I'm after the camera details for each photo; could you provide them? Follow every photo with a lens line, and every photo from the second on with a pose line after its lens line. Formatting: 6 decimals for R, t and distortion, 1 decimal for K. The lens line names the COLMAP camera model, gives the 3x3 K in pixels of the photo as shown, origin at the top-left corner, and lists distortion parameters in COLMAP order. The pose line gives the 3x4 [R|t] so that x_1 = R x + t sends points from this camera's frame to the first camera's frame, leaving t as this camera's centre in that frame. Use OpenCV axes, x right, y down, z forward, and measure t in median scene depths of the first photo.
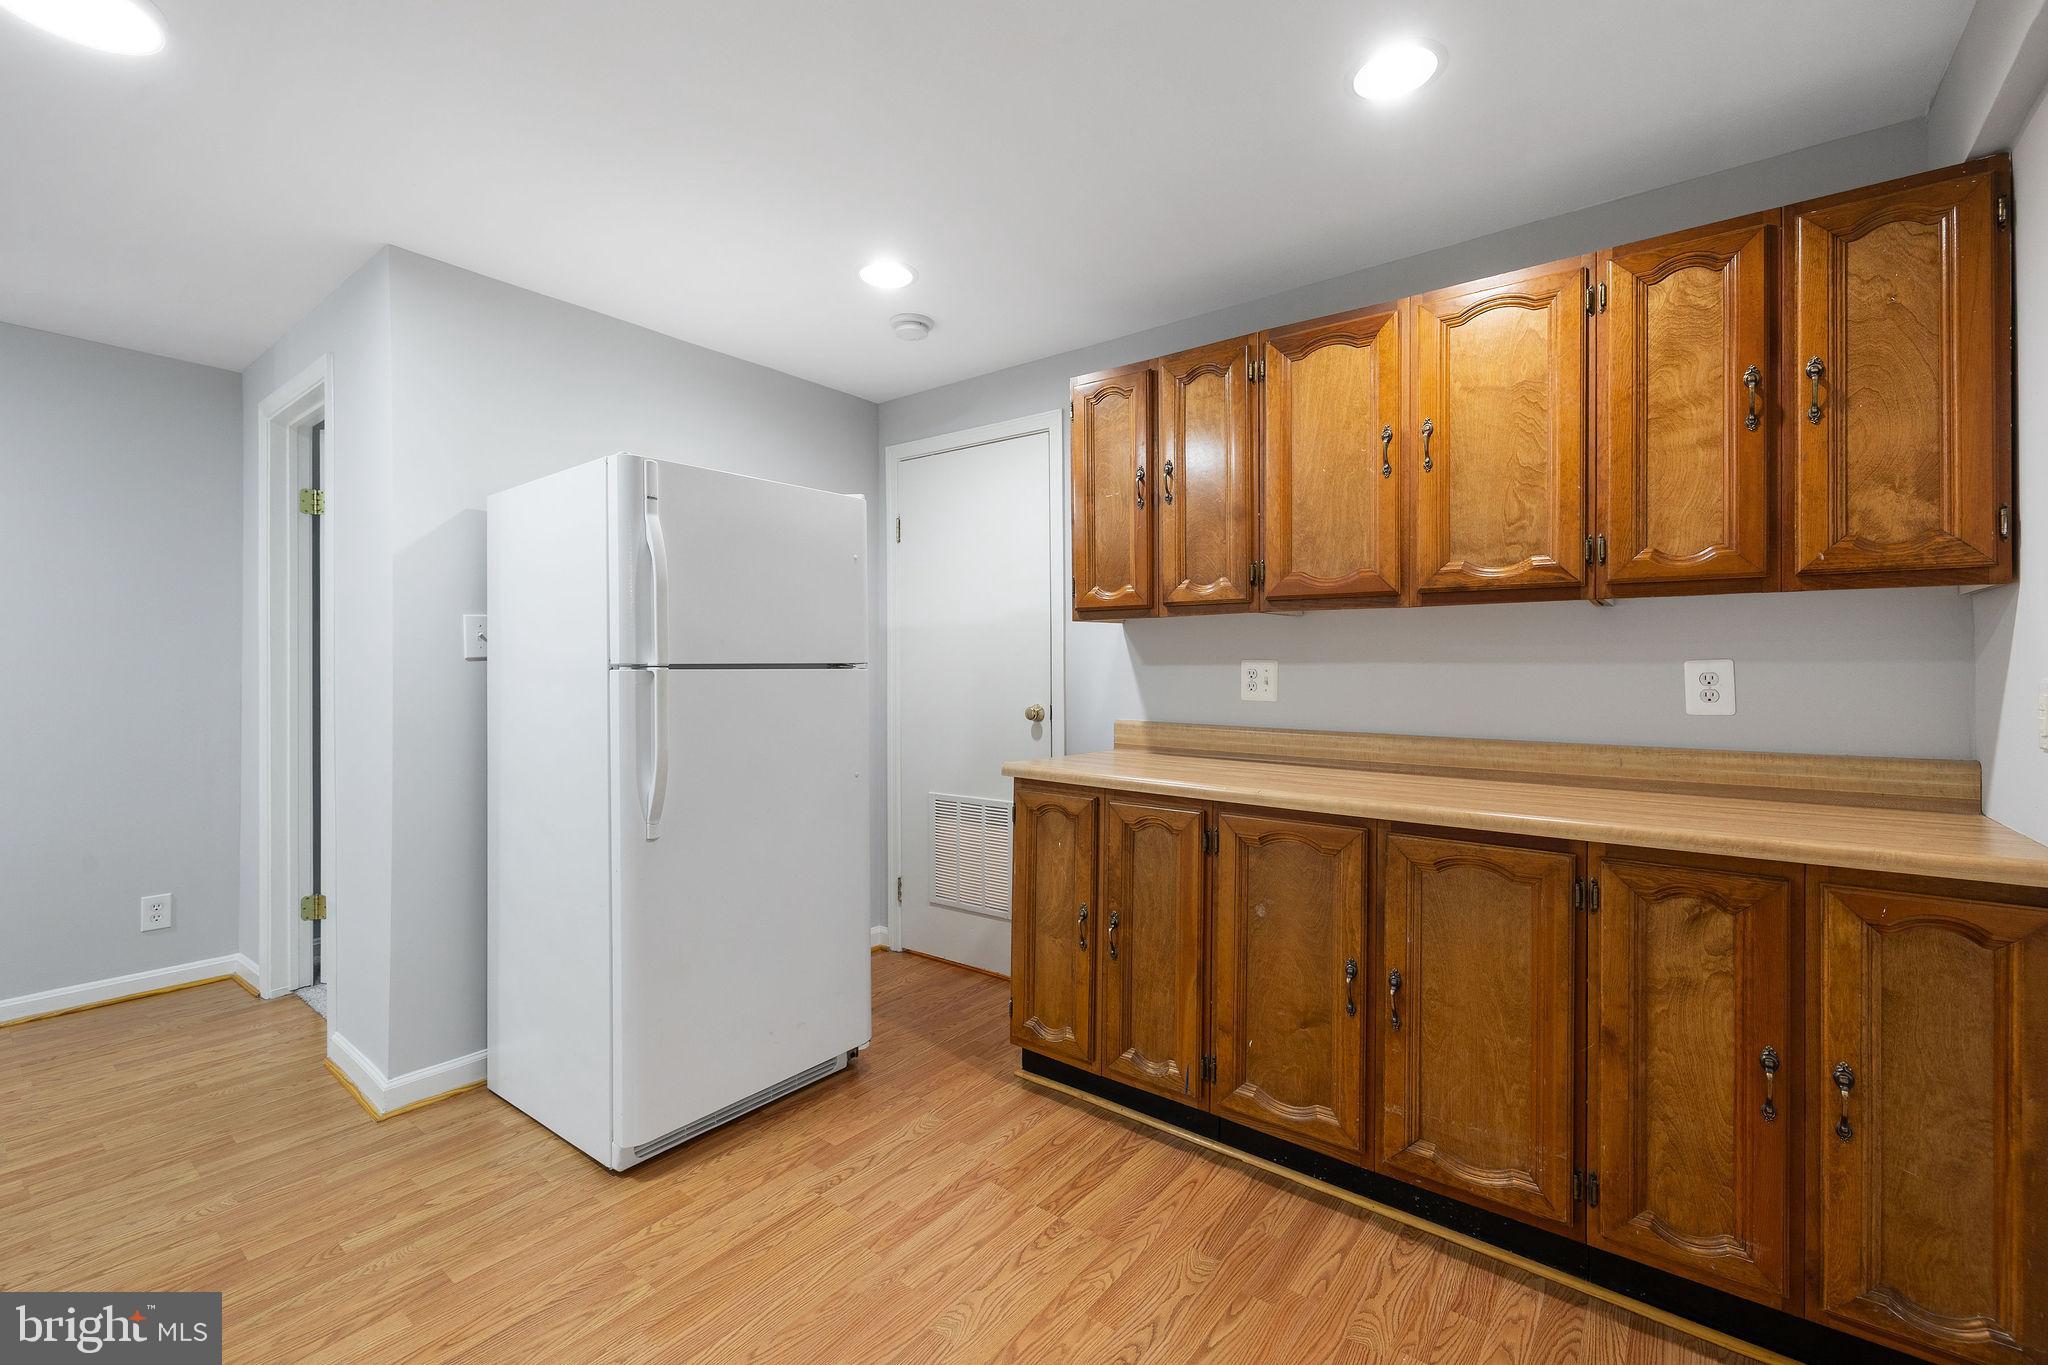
lens RADIAL K [[867.8, 0, 1003.7], [0, 867.8, 666.4], [0, 0, 1]] dist [0.000225, -0.000721]
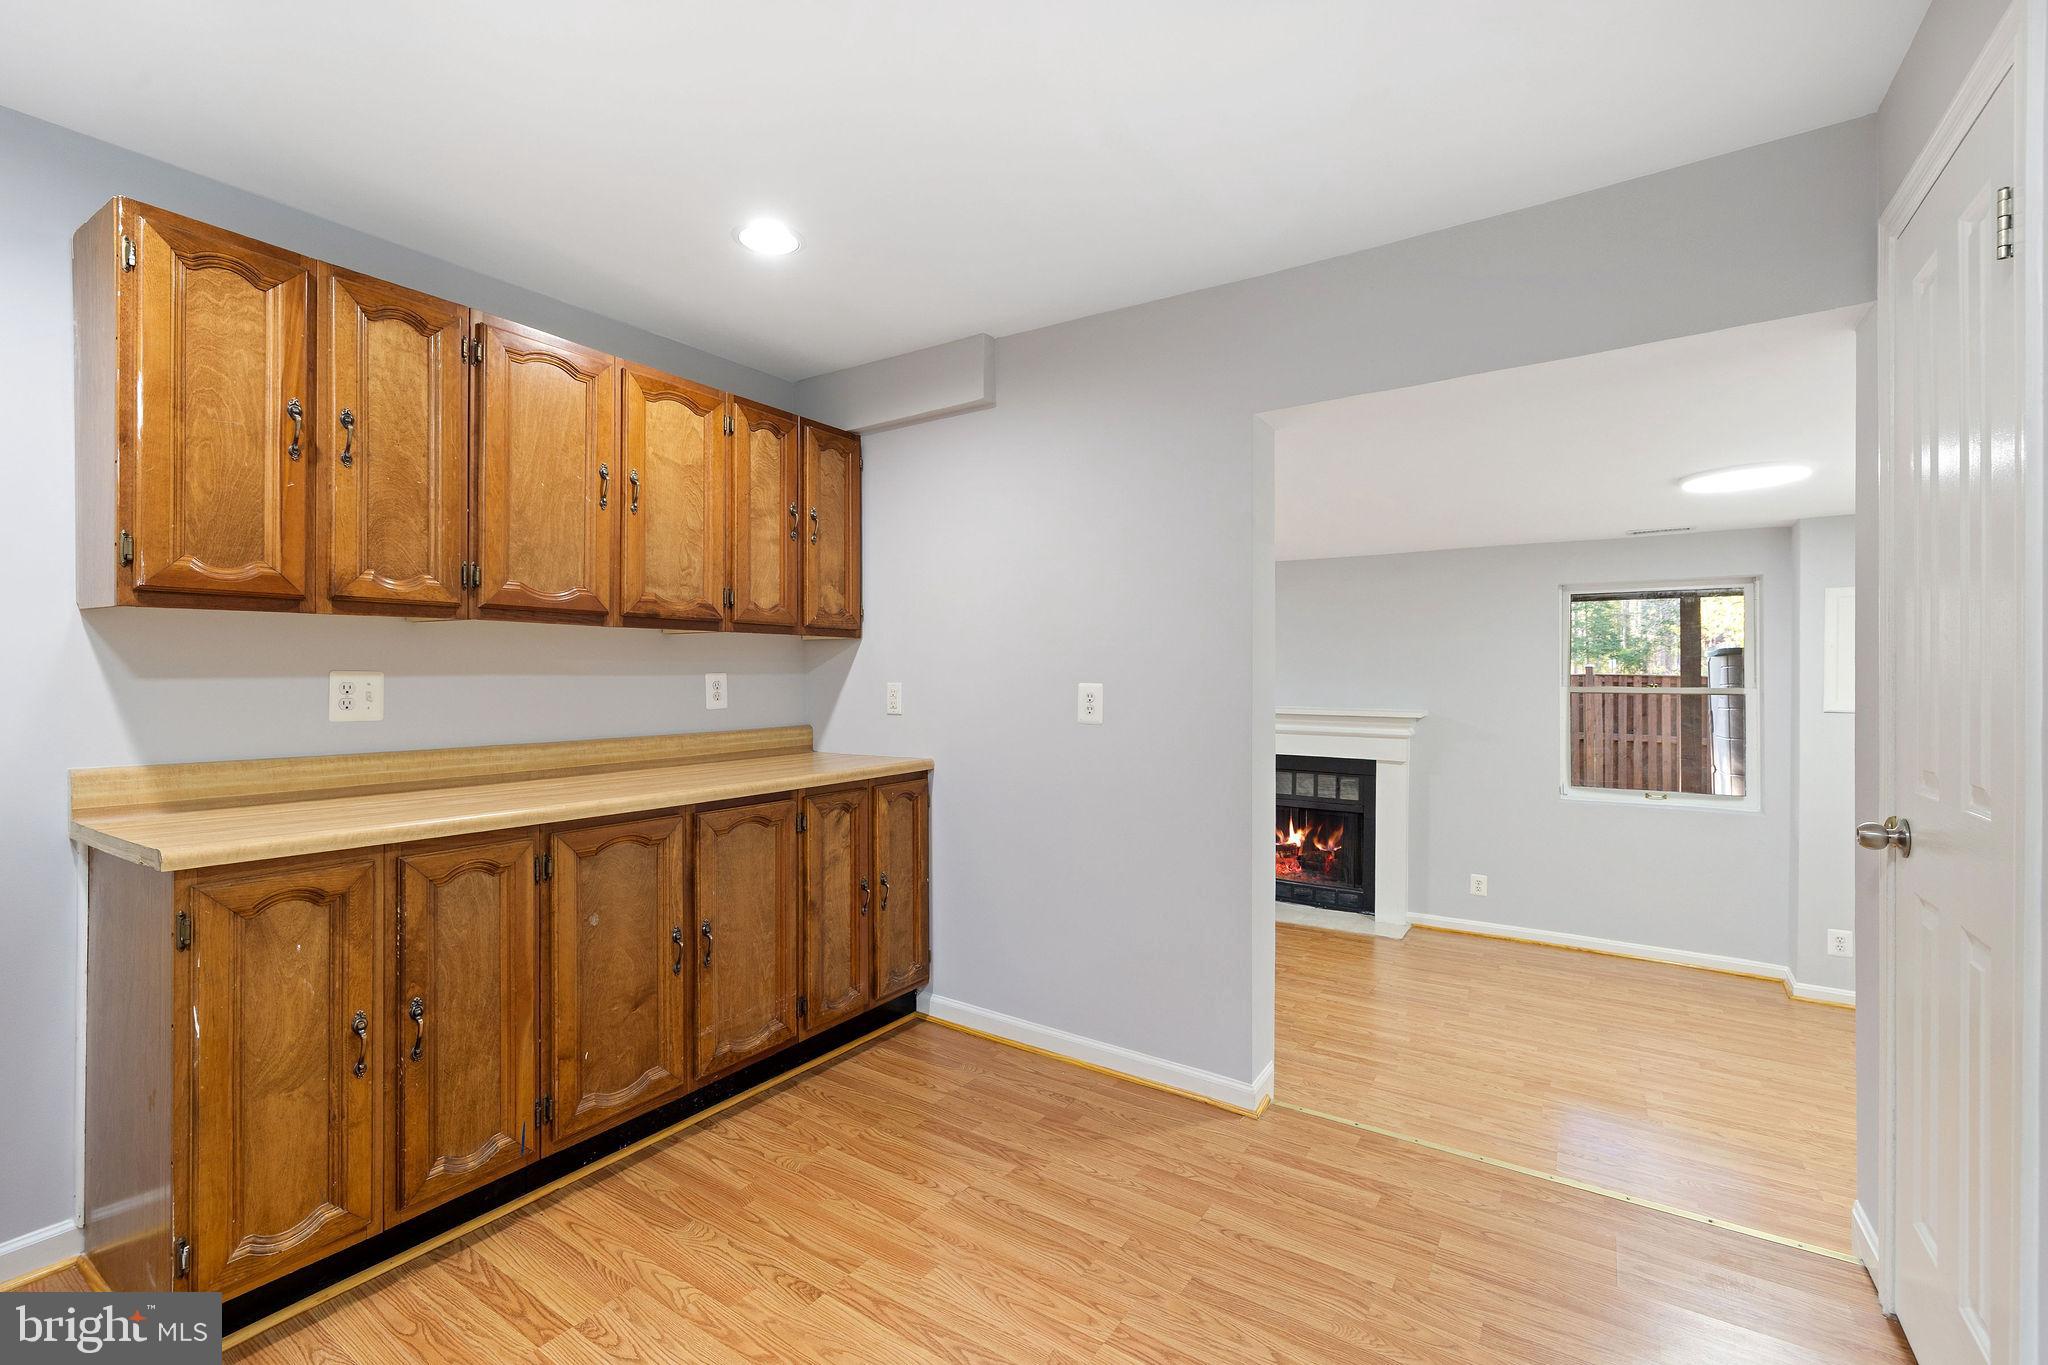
lens RADIAL K [[867.8, 0, 1006.0], [0, 867.8, 692.2], [0, 0, 1]] dist [0.000225, -0.000721]
pose [[-0.065034, -0.019501, 0.997693, -0.739069], [0.003335, 0.999799, 0.019759, -0.003453], [-0.997877, 0.004613, -0.064956, 0.578849]]
